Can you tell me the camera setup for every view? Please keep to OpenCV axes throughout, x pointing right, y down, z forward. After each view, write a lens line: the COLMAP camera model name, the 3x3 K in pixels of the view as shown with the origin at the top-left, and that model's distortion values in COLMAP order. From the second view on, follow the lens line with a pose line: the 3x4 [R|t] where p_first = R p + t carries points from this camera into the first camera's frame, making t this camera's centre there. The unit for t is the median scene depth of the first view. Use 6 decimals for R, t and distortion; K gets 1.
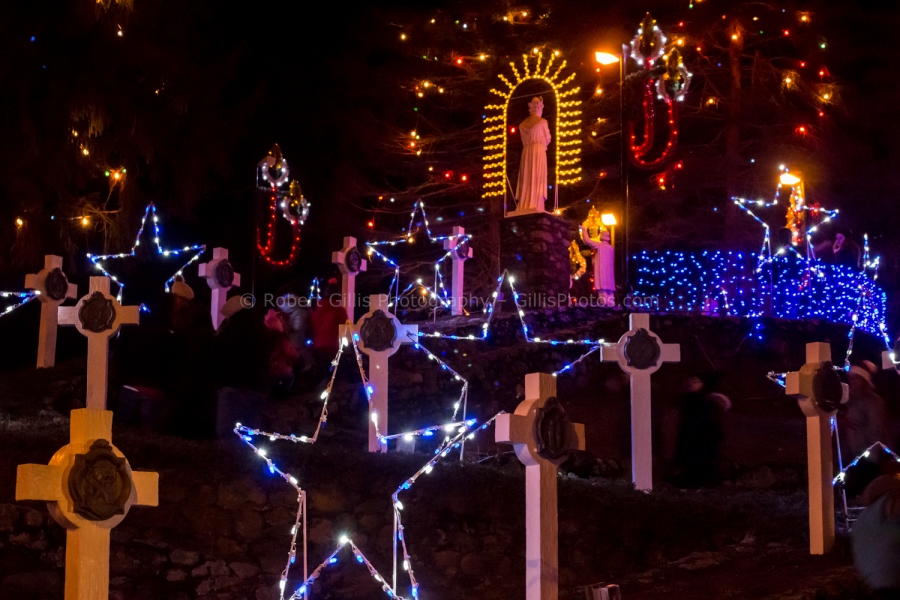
lens RADIAL K [[1071.0, 0, 450.0], [0, 1071.0, 300.0], [0, 0, 1]] dist [-0.129441, -0.005553]
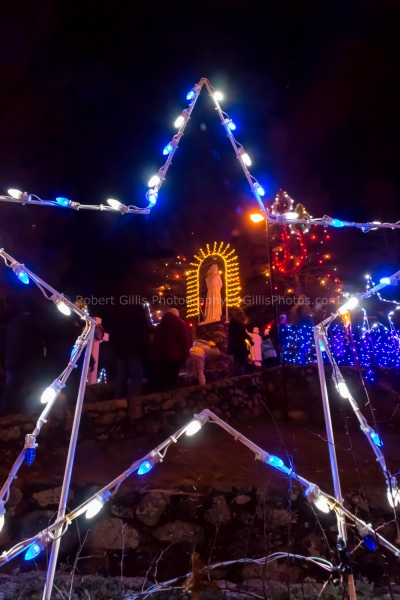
lens RADIAL K [[477.8, 0, 198.0], [0, 477.8, 283.8], [0, 0, 1]] dist [0.006061, -0.010676]
pose [[0.998630, -0.011522, 0.051050, 0.009019], [0.021813, 0.978328, -0.205907, 0.021533], [-0.047571, 0.206739, 0.977239, 0.191803]]
